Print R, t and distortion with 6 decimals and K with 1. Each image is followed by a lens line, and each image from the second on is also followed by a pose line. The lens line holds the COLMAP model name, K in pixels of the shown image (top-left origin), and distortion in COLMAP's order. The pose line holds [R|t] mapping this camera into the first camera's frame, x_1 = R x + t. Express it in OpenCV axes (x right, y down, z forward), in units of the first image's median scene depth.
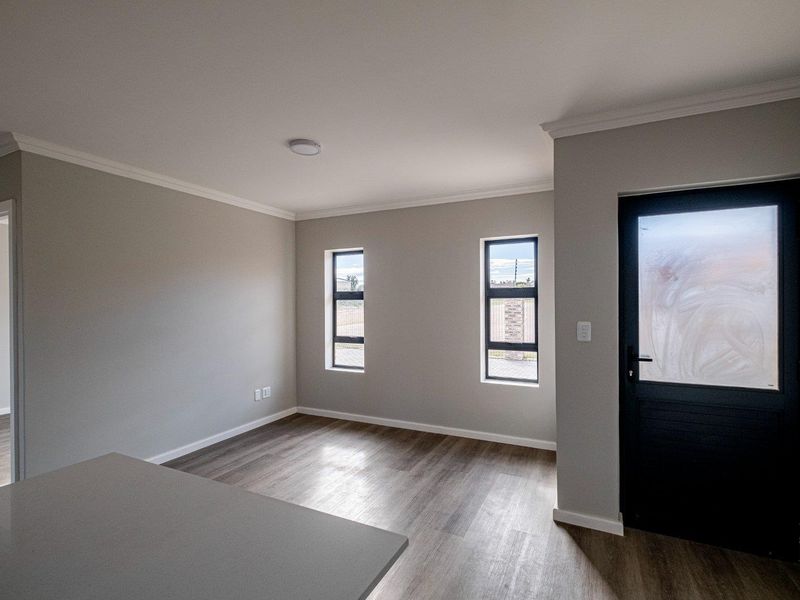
lens RADIAL K [[395.9, 0, 393.7], [0, 395.9, 302.5], [0, 0, 1]] dist [0.000447, -0.006635]
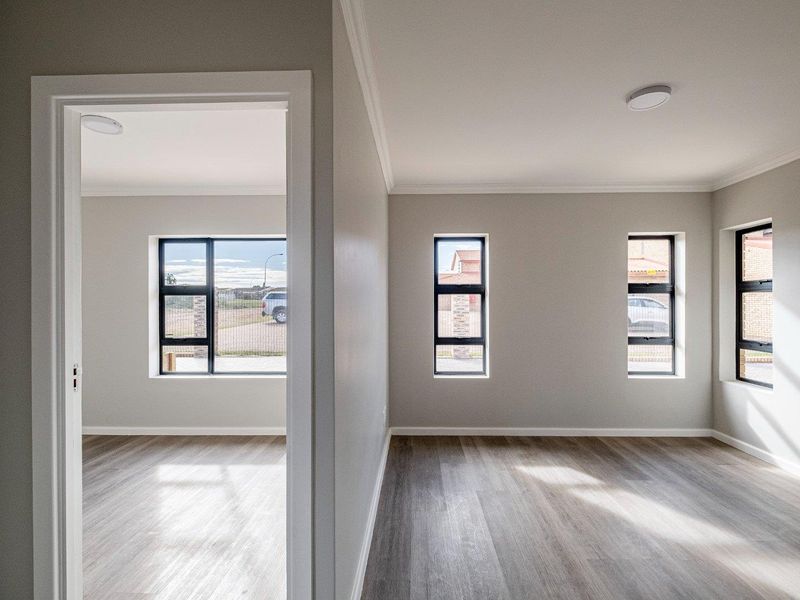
lens RADIAL K [[395.9, 0, 398.5], [0, 395.9, 303.1], [0, 0, 1]] dist [0.000447, -0.006635]
pose [[0.907046, 0.000418, 0.421031, -0.282460], [-0.004497, 0.999952, 0.008695, 0.003186], [-0.421007, -0.009780, 0.907005, 0.136451]]
